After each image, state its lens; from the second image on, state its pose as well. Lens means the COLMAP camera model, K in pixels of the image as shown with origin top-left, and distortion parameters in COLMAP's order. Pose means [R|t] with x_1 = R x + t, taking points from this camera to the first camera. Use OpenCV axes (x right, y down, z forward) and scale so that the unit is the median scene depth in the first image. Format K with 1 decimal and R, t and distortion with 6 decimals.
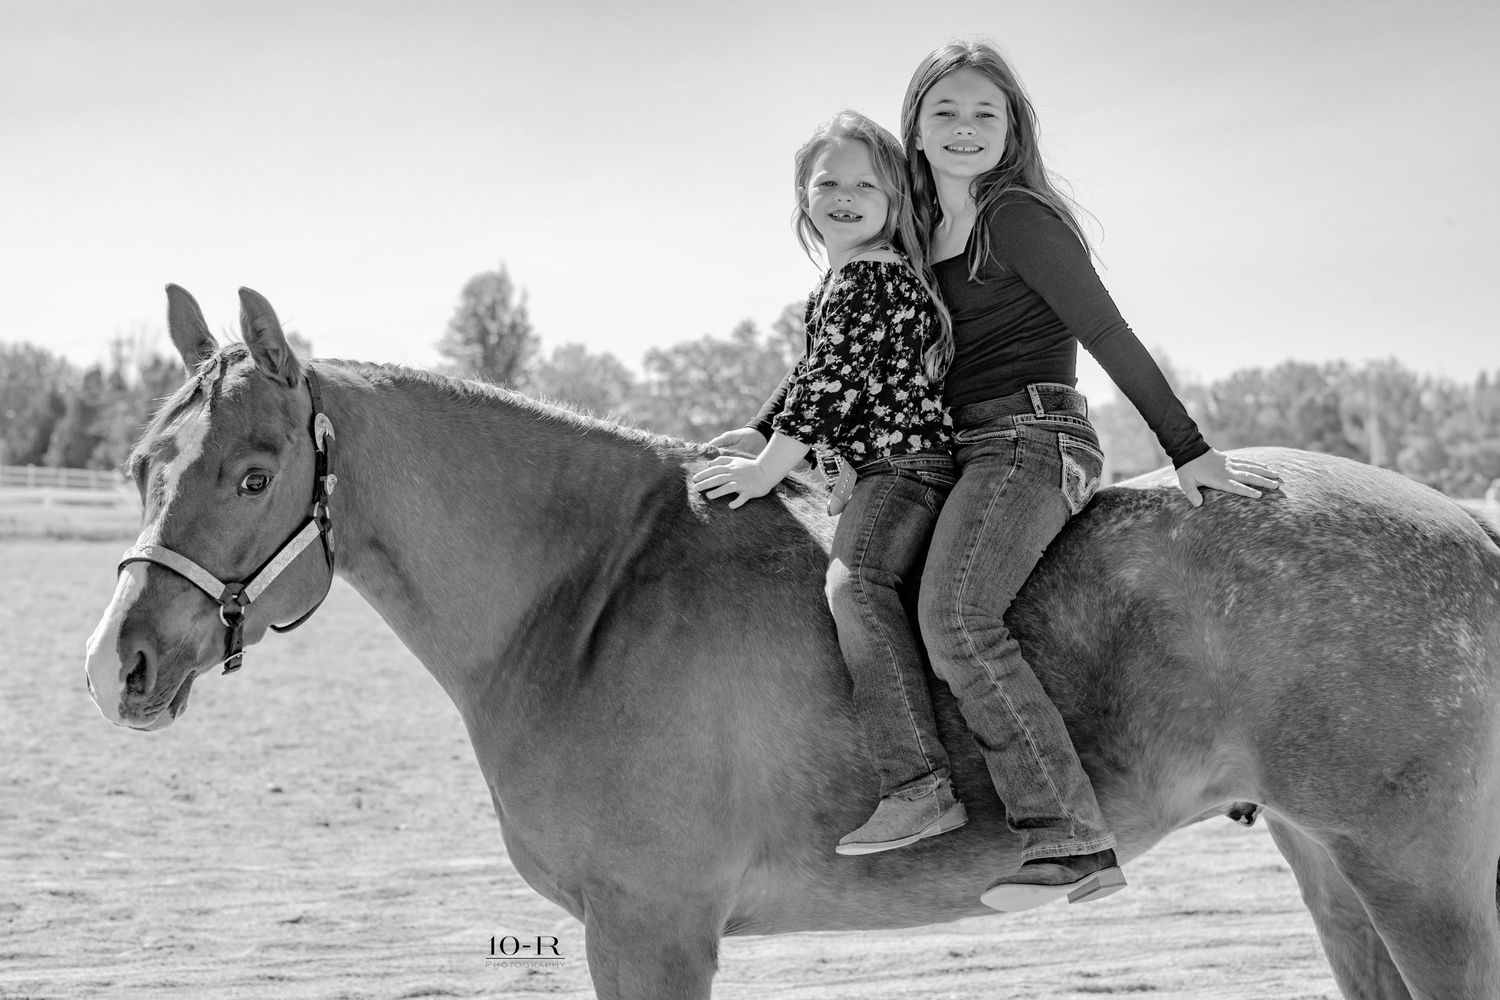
lens RADIAL K [[3937.8, 0, 747.8], [0, 3937.8, 619.9], [0, 0, 1]] dist [-0.618702, 34.396028]
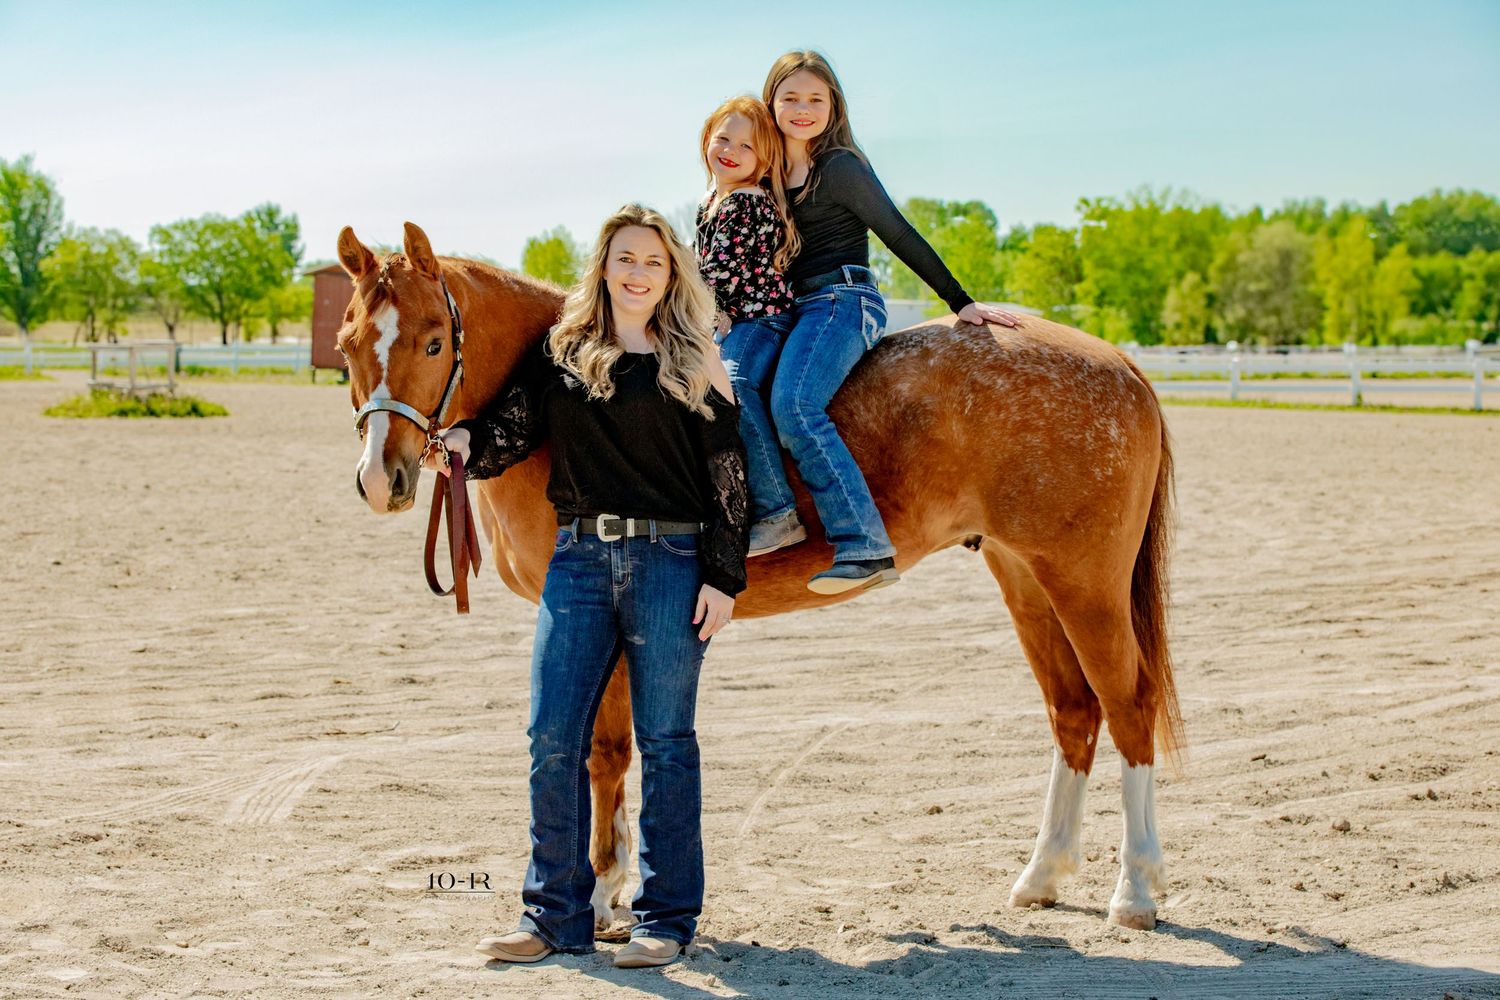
lens RADIAL K [[2994.4, 0, 750.0], [0, 2994.4, 500.0], [0, 0, 1]] dist [-0.152877, 0.073591]
pose [[0.999188, 0.008391, 0.039406, -0.012143], [-0.009438, 0.999605, 0.026474, 0.002498], [-0.039168, -0.026824, 0.998873, -0.199940]]
